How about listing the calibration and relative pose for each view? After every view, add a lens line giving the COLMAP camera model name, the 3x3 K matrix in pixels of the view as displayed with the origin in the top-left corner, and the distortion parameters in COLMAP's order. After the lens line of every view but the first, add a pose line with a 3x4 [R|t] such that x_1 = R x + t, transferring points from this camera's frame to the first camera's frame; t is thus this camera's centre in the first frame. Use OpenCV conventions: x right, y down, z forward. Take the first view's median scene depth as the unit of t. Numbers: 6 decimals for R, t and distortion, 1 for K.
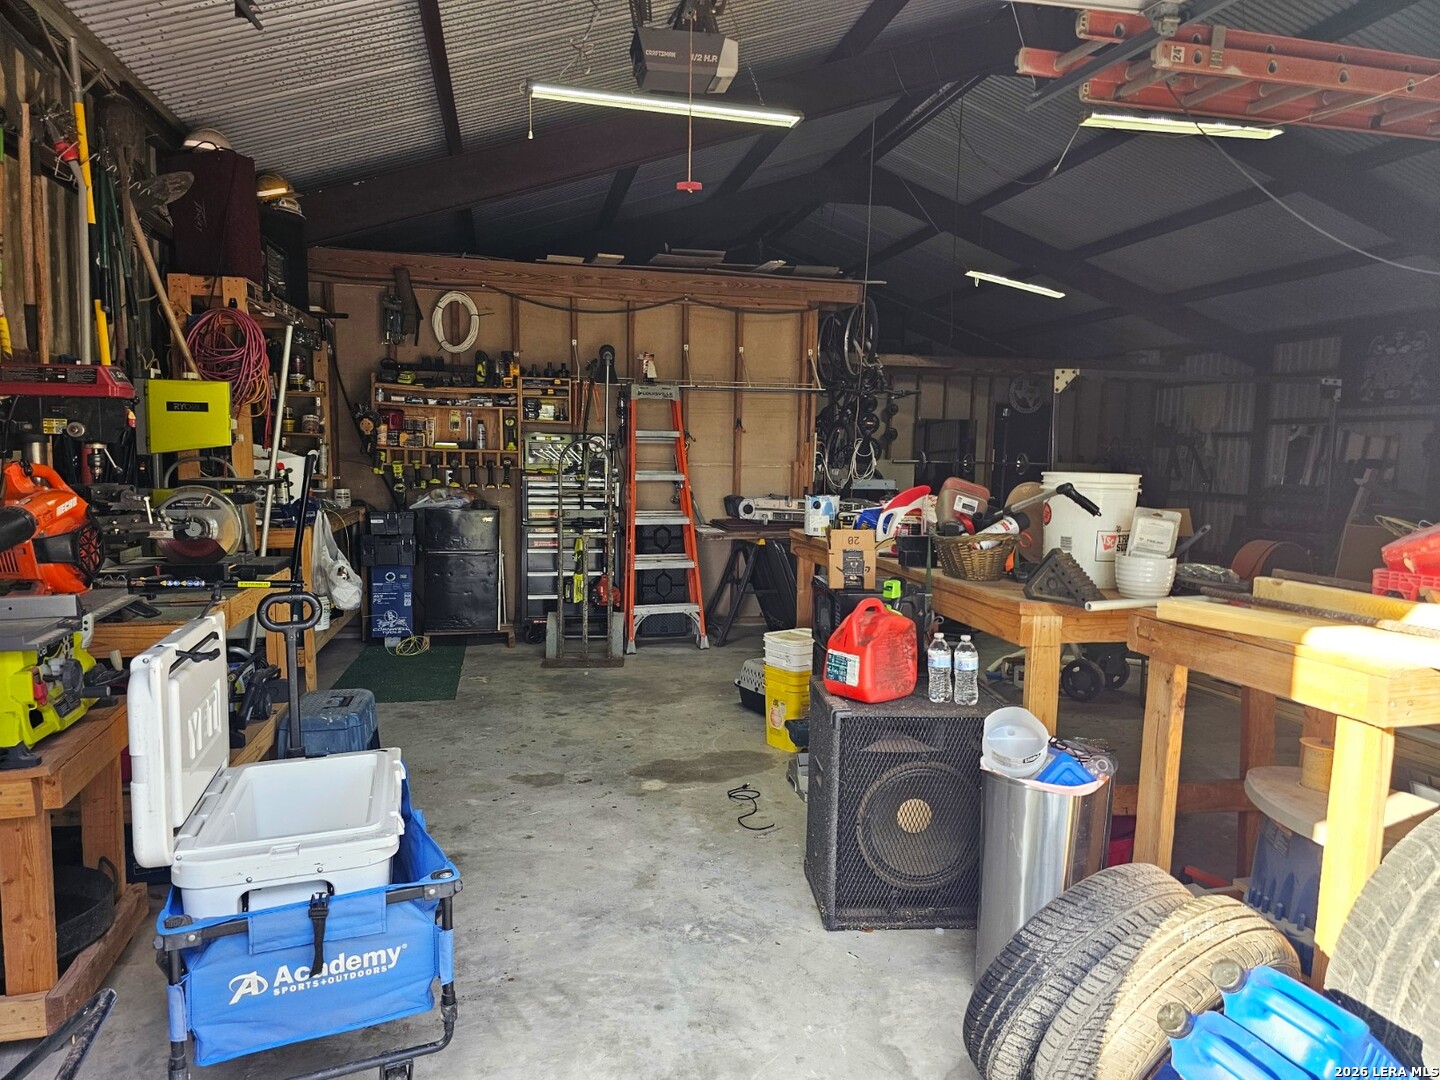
lens RADIAL K [[979.1, 0, 720.0], [0, 979.1, 540.0], [0, 0, 1]] dist [0.053503, -0.000737]
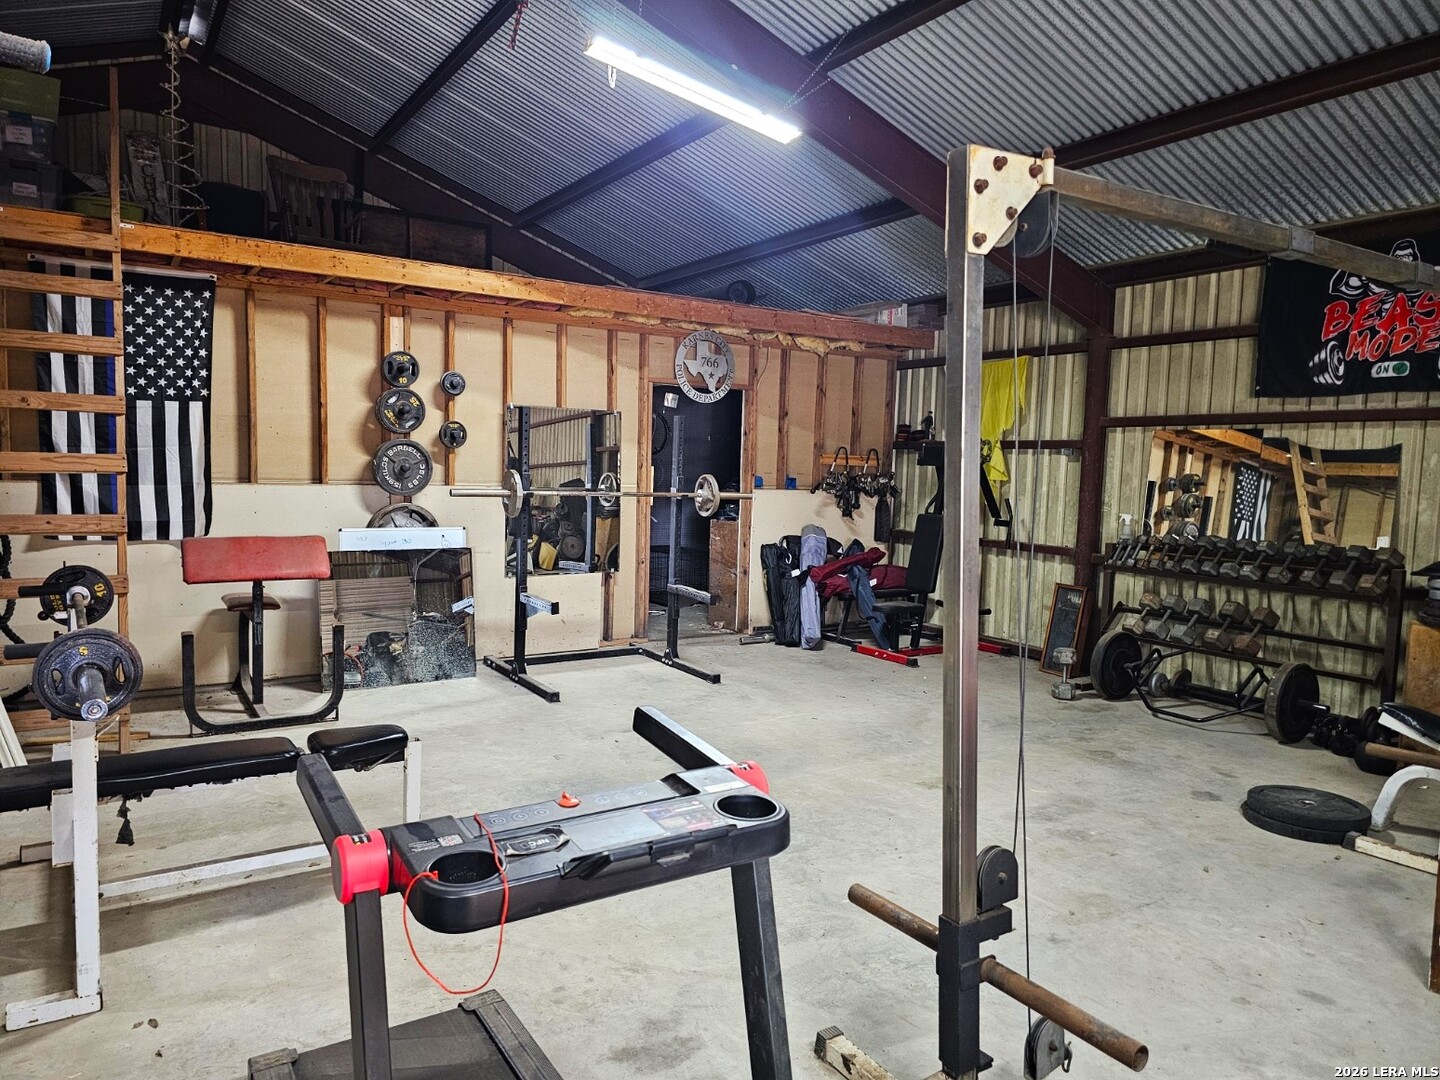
lens RADIAL K [[979.1, 0, 720.0], [0, 979.1, 540.0], [0, 0, 1]] dist [0.053503, -0.000737]
pose [[0.934658, -0.025872, 0.354606, 0.123645], [0.027985, 0.999608, -0.000828, -0.051336], [-0.354446, 0.010697, 0.935015, 0.494675]]
